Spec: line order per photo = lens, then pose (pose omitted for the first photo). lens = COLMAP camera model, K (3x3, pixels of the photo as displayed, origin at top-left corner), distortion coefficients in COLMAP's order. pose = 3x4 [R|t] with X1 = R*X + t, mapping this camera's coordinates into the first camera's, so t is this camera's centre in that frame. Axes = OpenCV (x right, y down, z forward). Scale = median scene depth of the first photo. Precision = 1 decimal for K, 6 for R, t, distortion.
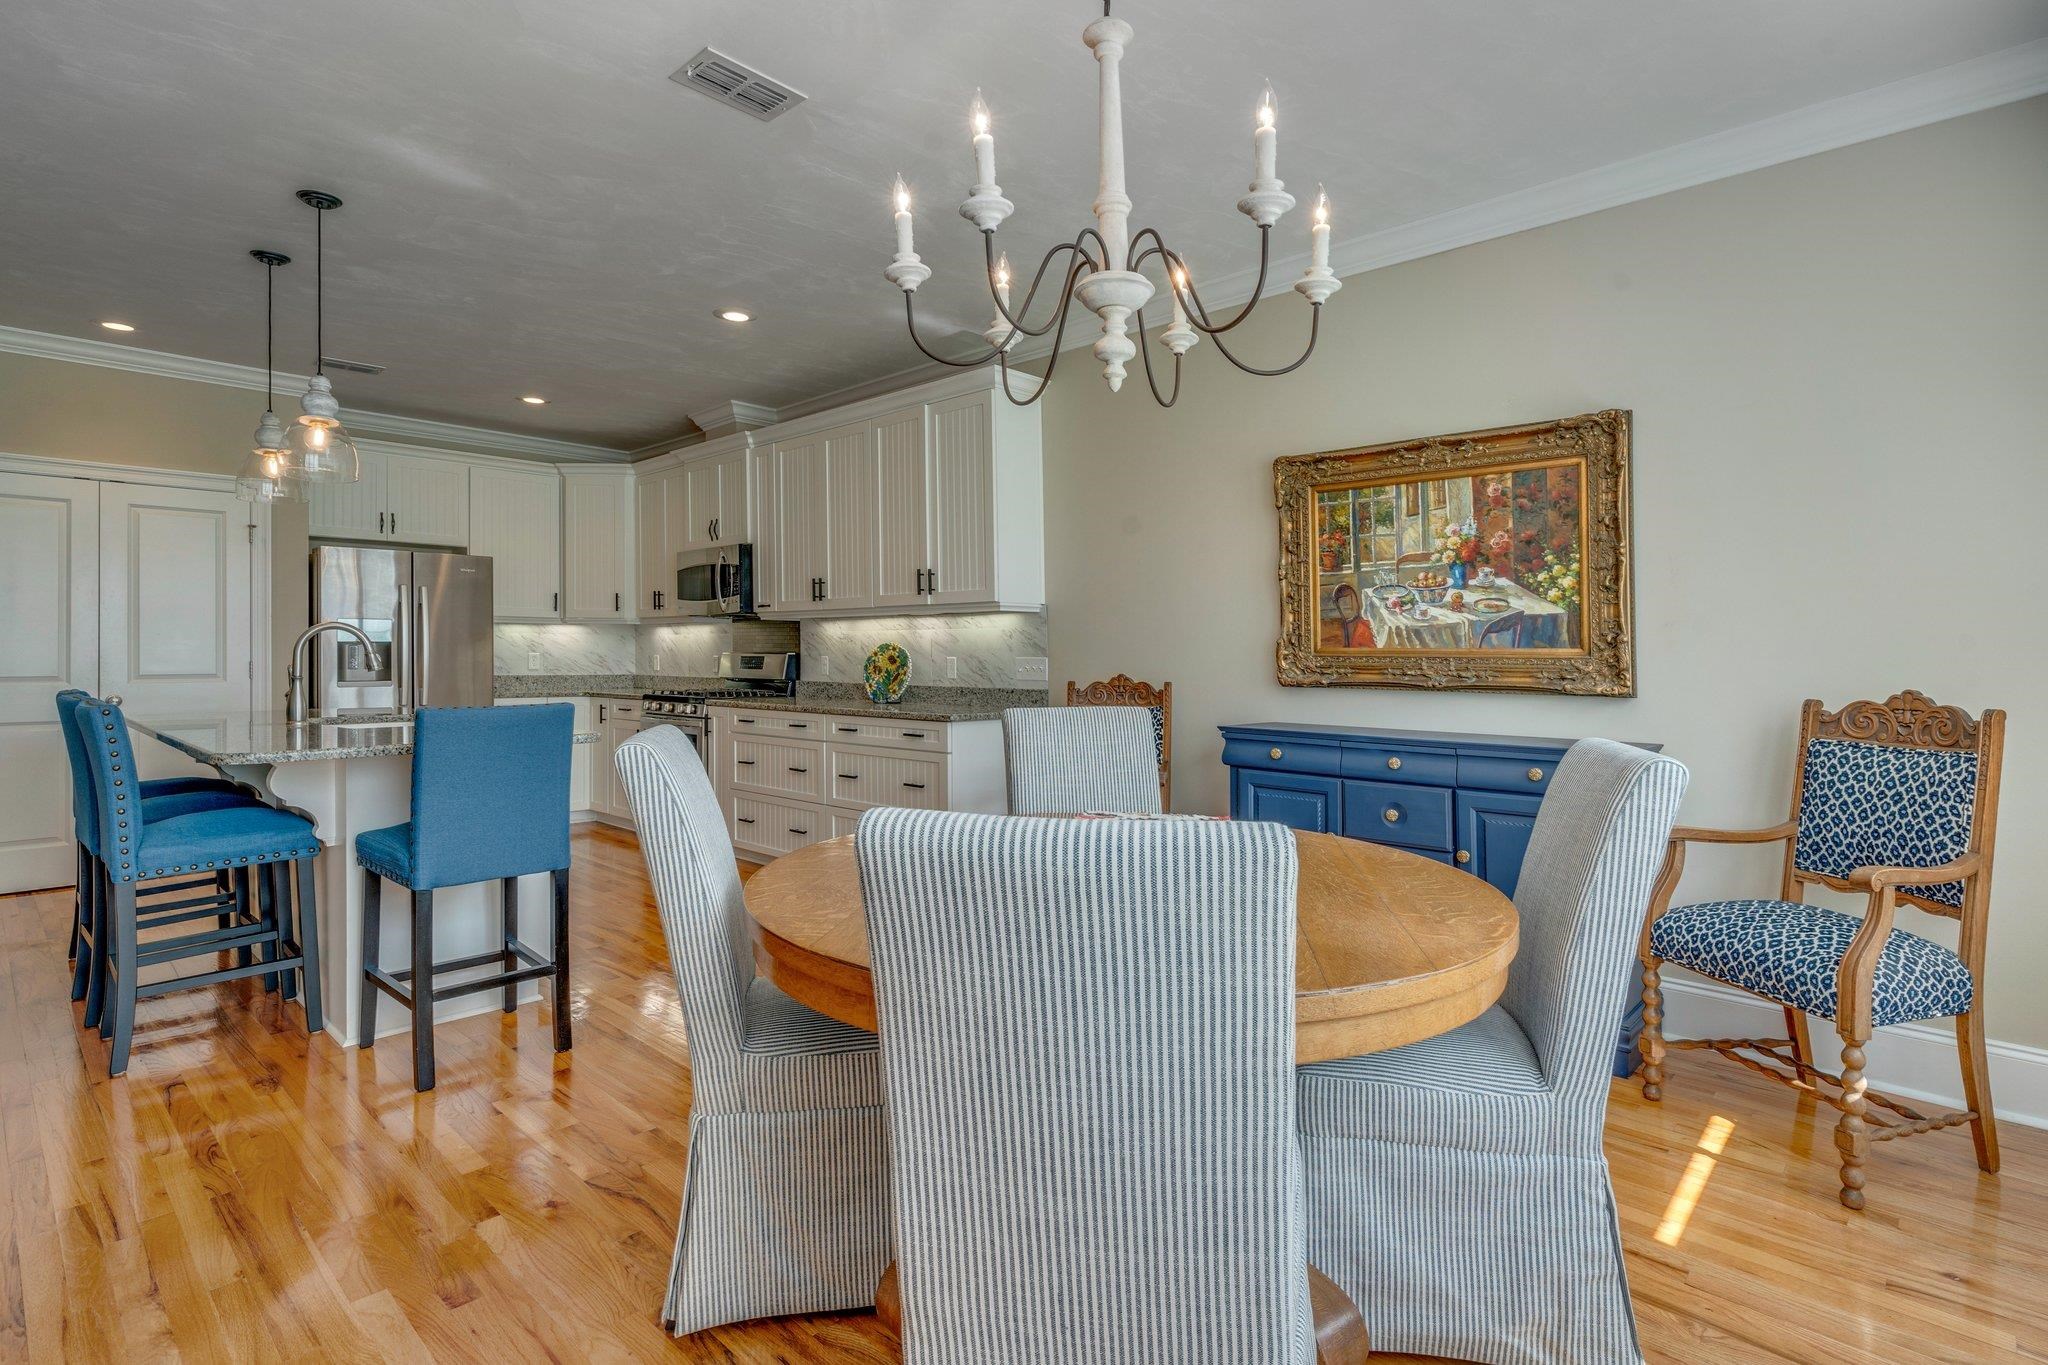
lens RADIAL K [[979.7, 0, 1010.3], [0, 979.7, 654.7], [0, 0, 1]] dist [0.002844, -0.002422]
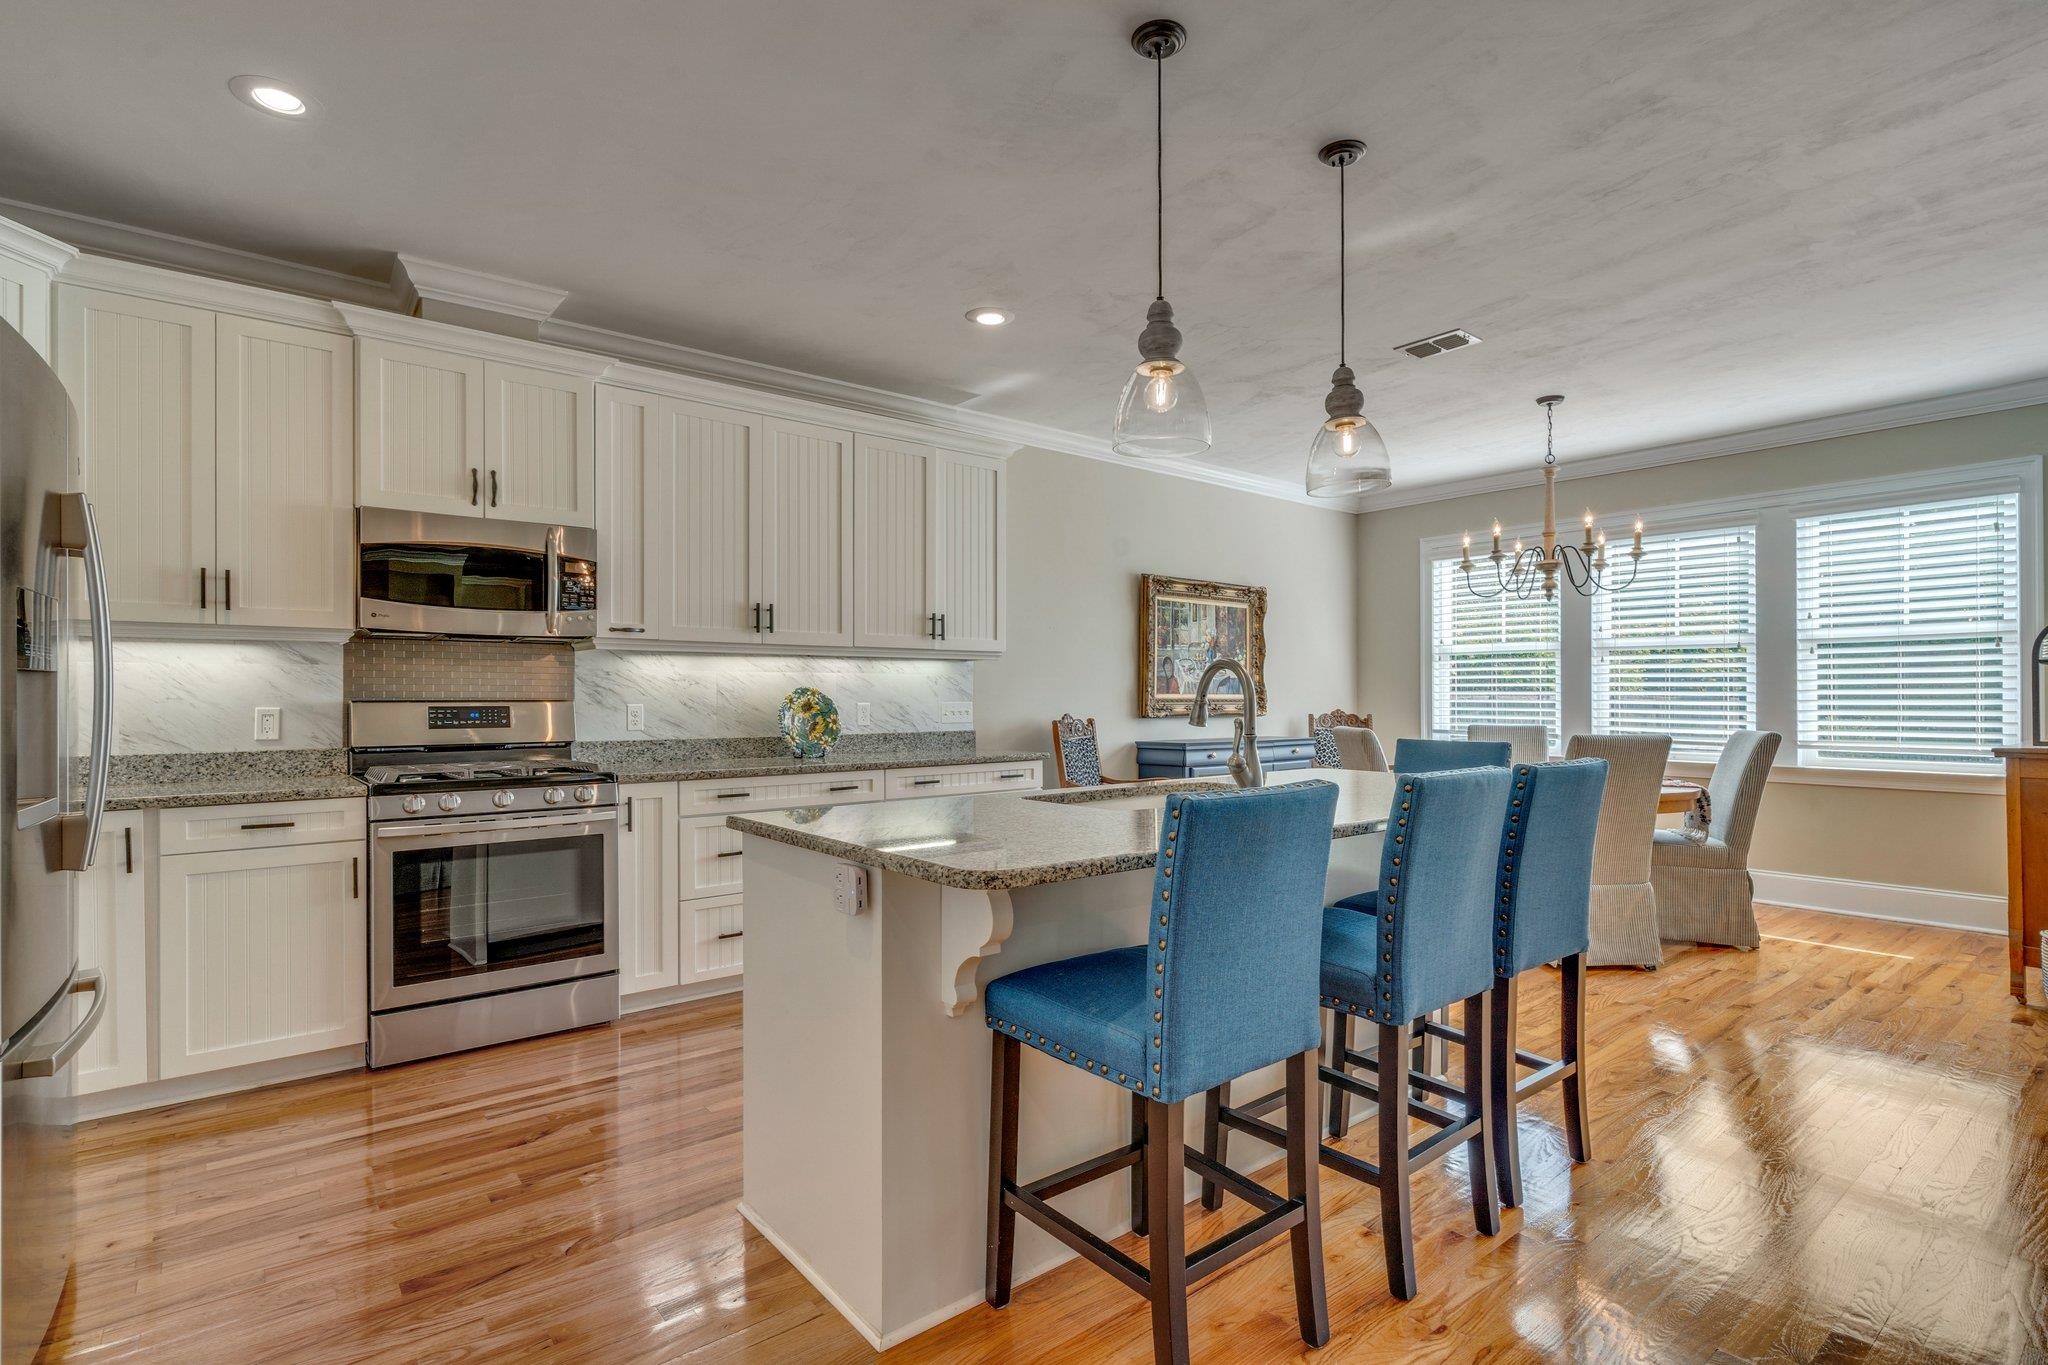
lens RADIAL K [[979.7, 0, 1017.5], [0, 979.7, 692.8], [0, 0, 1]] dist [0.002844, -0.002422]
pose [[0.147780, 0.002288, 0.989018, -1.006533], [0.005283, 0.999981, -0.003102, -0.003646], [-0.989006, 0.005684, 0.147765, 0.738708]]
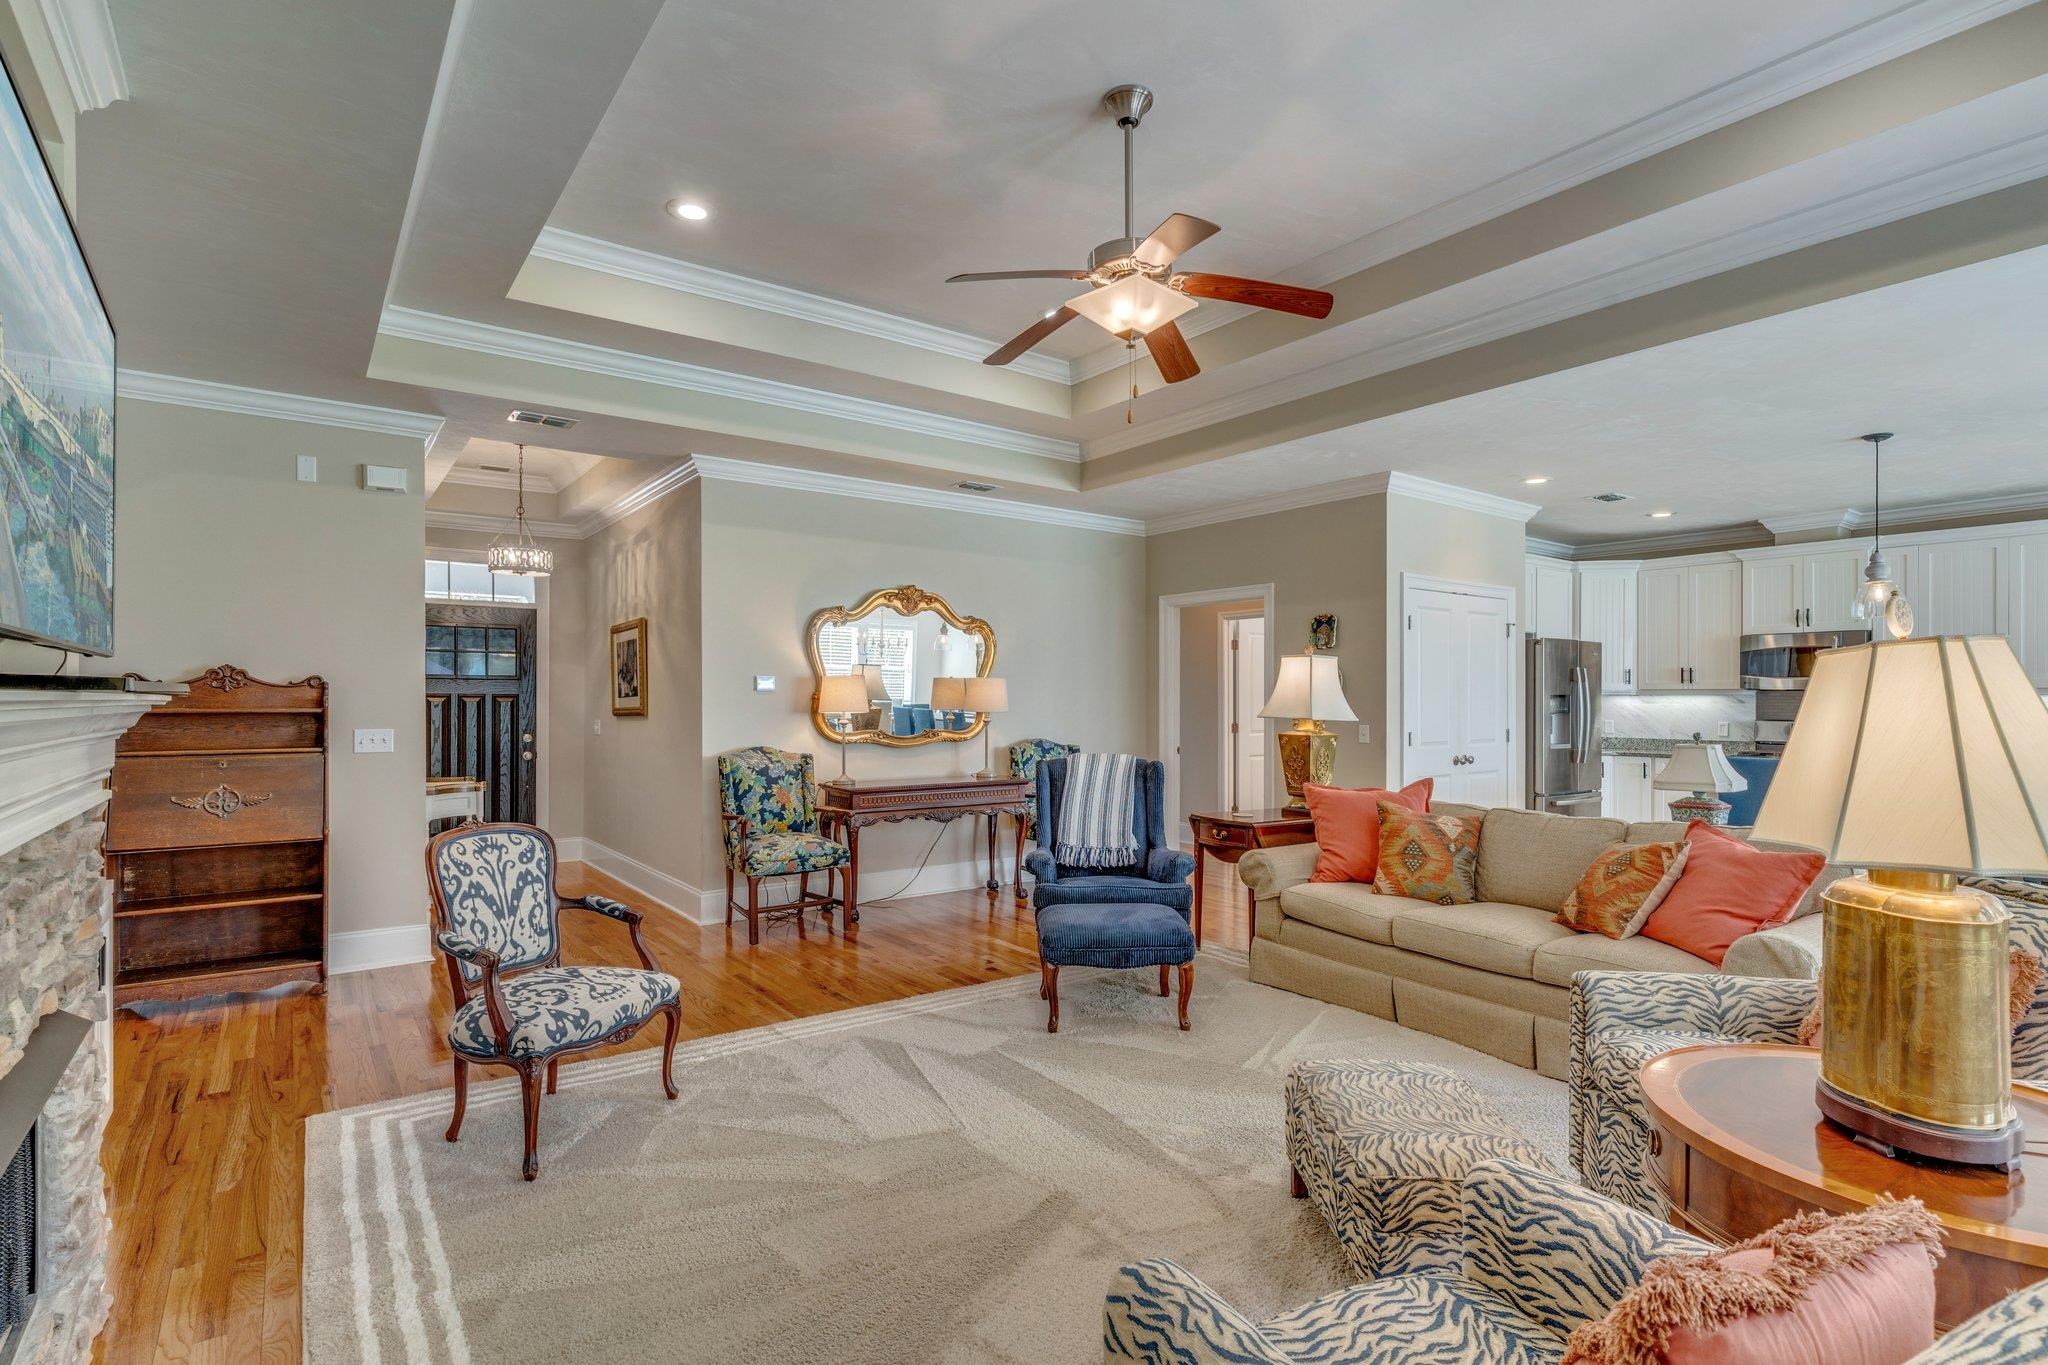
lens RADIAL K [[979.7, 0, 986.2], [0, 979.7, 677.0], [0, 0, 1]] dist [0.002844, -0.002422]
pose [[0.977853, -0.004510, -0.209245, -1.240842], [-0.001860, 0.999541, -0.030237, -0.021516], [0.209285, 0.029956, 0.977396, -0.425289]]
